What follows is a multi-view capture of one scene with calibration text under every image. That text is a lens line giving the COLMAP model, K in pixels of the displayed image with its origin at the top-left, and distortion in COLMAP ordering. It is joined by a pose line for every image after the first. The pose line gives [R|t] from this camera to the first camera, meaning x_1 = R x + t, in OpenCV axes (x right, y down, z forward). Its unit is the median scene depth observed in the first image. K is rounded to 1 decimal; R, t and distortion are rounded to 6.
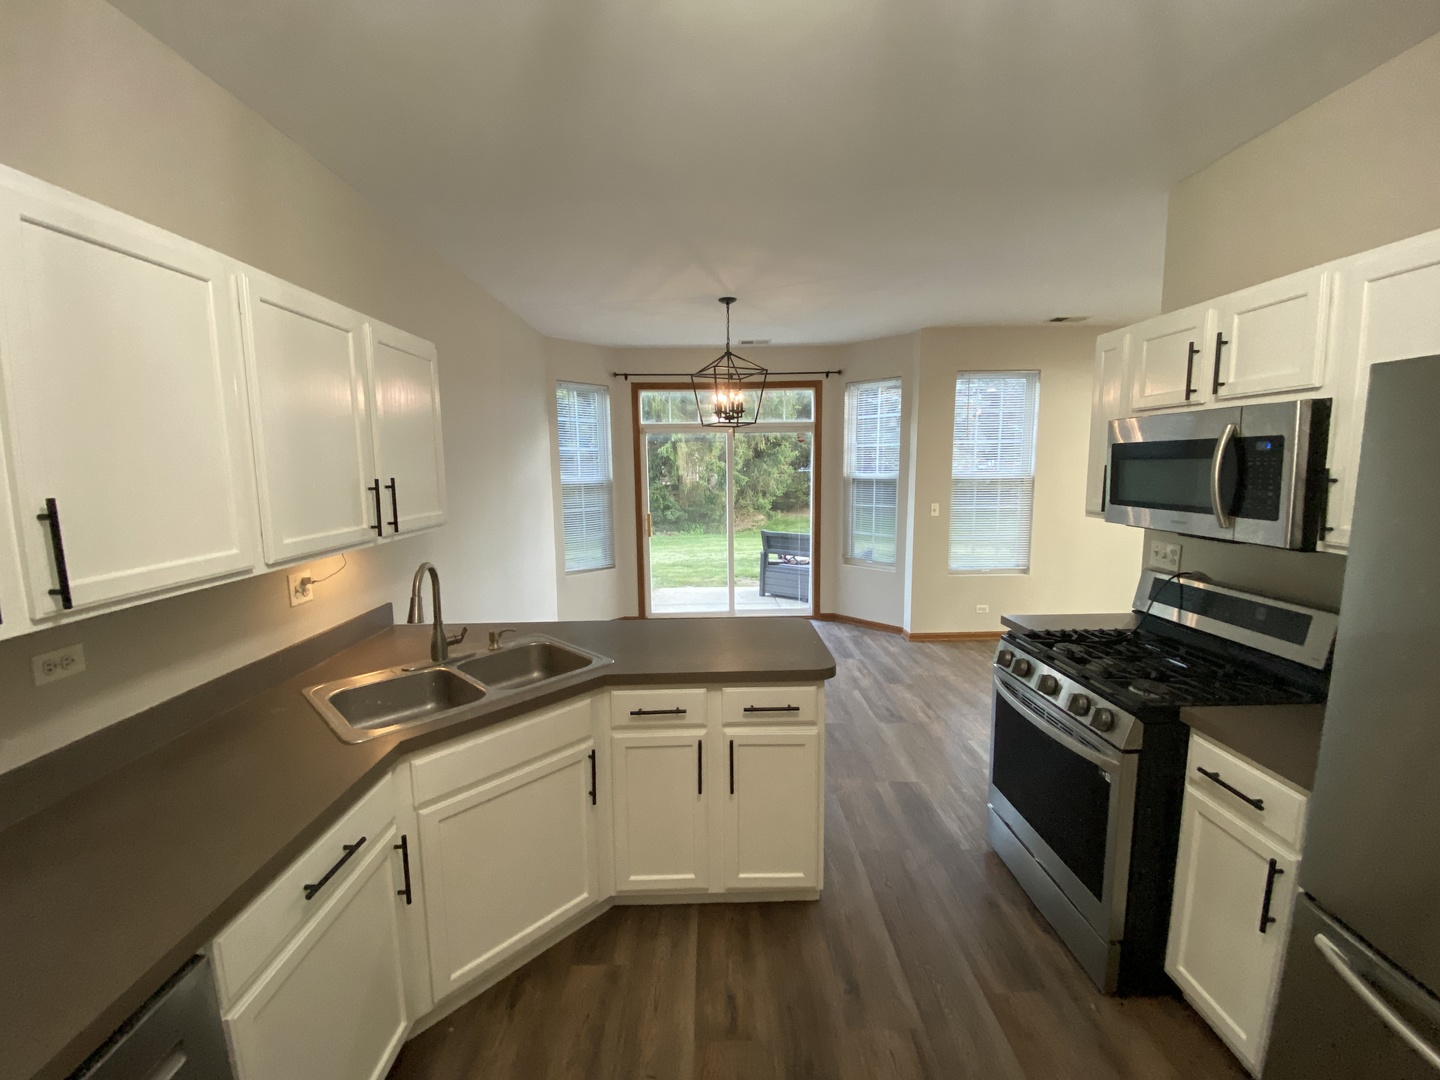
lens RADIAL K [[576.0, 0, 702.7], [0, 576.0, 536.6], [0, 0, 1]] dist [0.000004, -0.016364]
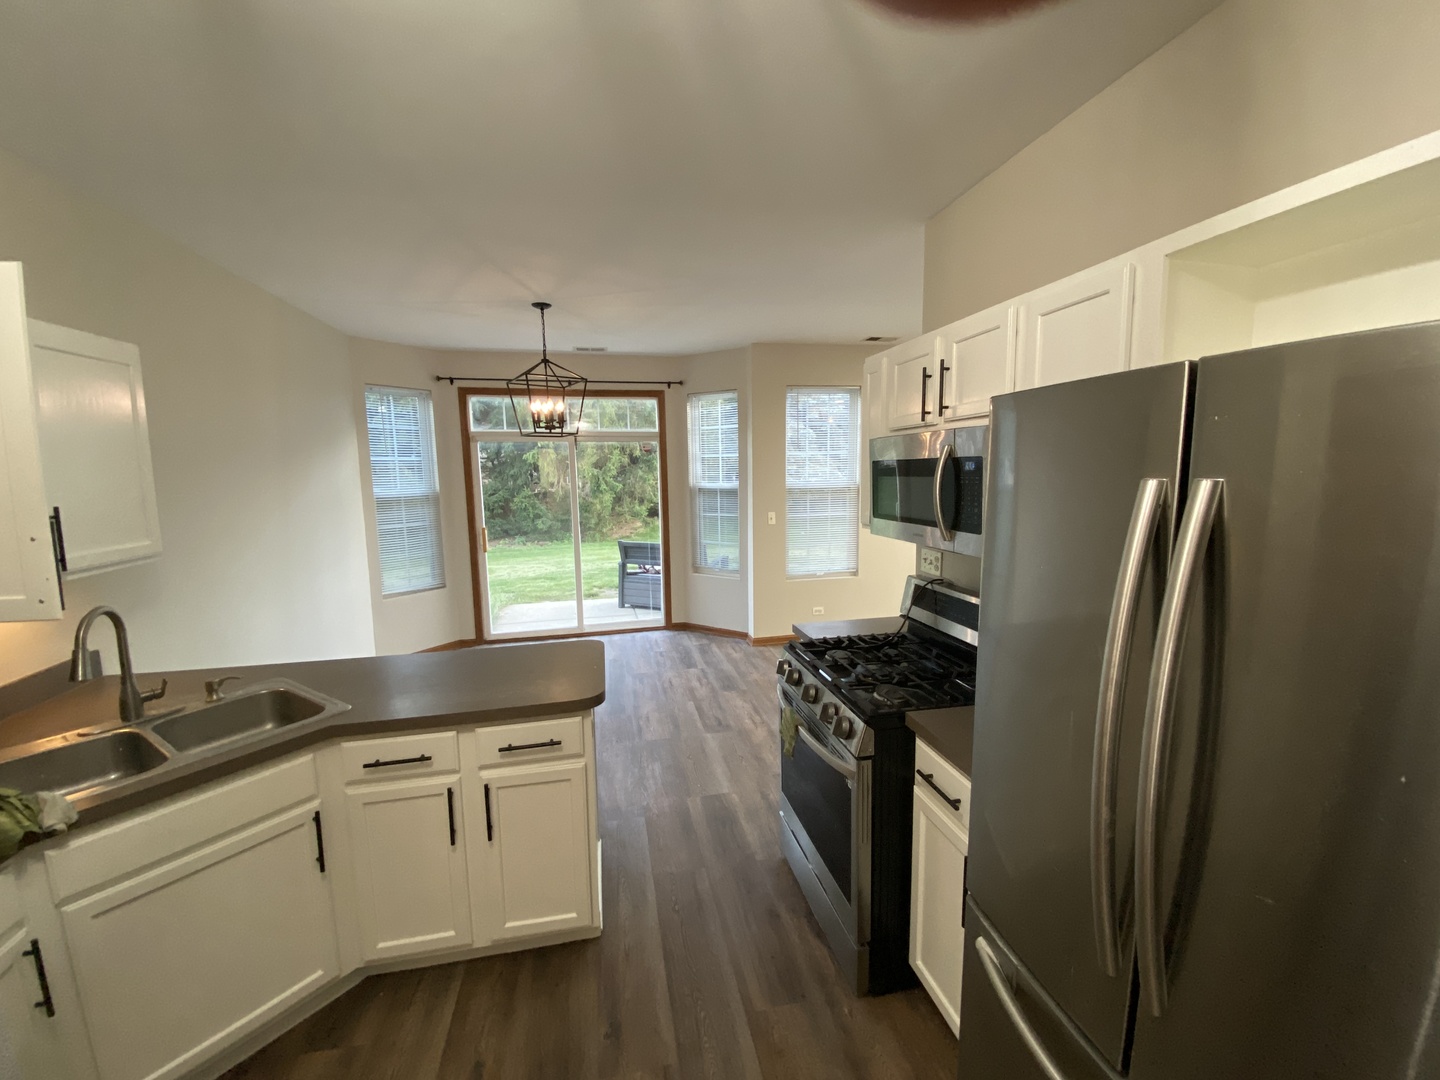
lens RADIAL K [[576.0, 0, 716.4], [0, 576.0, 536.7], [0, 0, 1]] dist [-0.000375, -0.022309]
pose [[0.976485, -0.026477, 0.213955, 0.188577], [0.028529, 0.999572, -0.006510, -0.020568], [-0.213691, 0.012461, 0.976822, 0.018328]]
